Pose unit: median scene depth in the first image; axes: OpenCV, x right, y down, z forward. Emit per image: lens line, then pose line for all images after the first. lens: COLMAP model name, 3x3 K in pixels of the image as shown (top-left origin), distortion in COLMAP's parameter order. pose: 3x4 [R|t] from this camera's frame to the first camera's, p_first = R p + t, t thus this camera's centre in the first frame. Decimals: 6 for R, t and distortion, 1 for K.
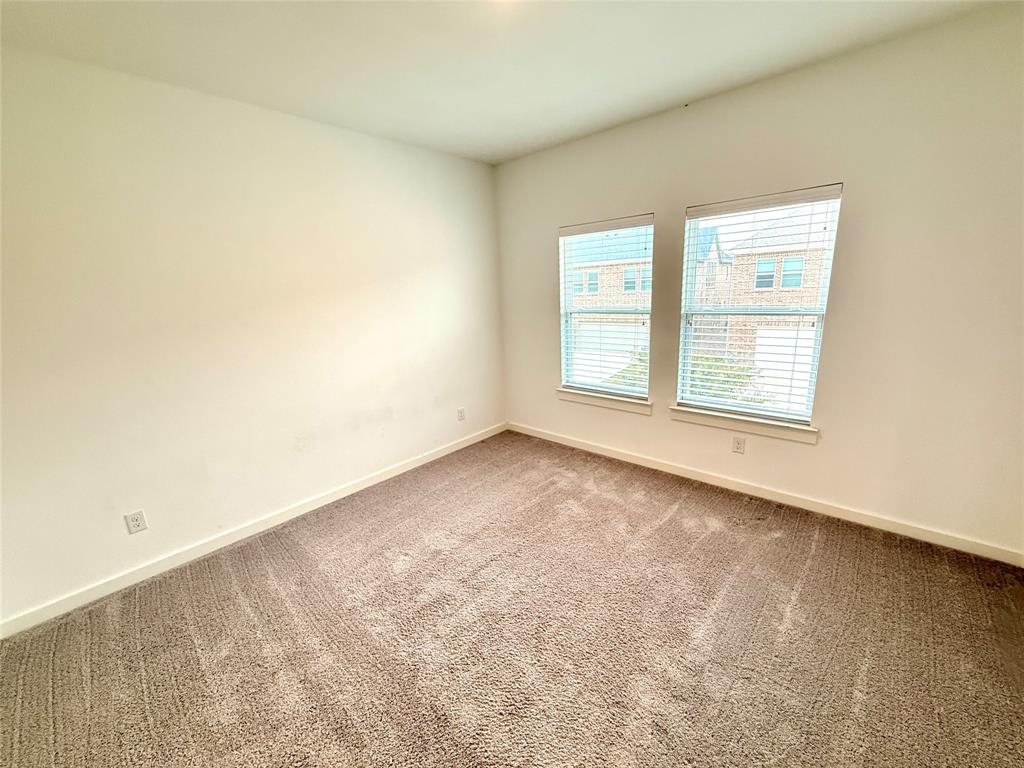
lens RADIAL K [[411.4, 0, 505.8], [0, 411.4, 381.9], [0, 0, 1]] dist [-0.000325, -0.000166]
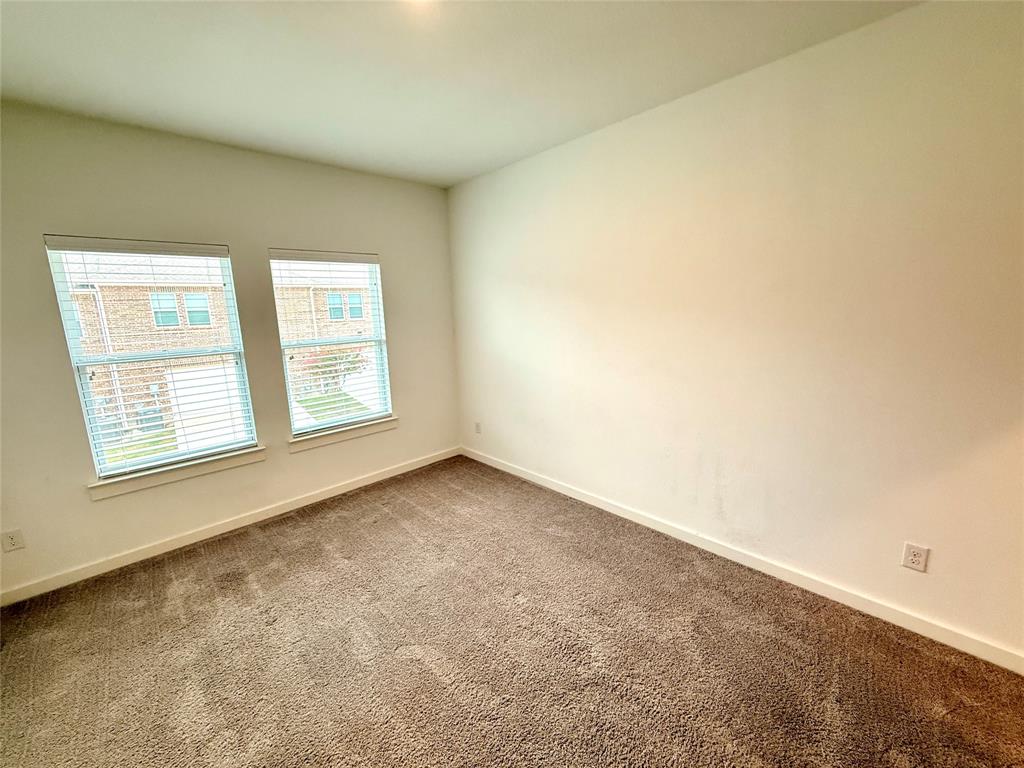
lens RADIAL K [[411.4, 0, 505.8], [0, 411.4, 381.9], [0, 0, 1]] dist [-0.000325, -0.000166]
pose [[0.097585, -0.156424, 0.982857, -0.470853], [0.239862, 0.962156, 0.129314, -0.076032], [-0.965890, 0.223131, 0.131413, 0.303077]]
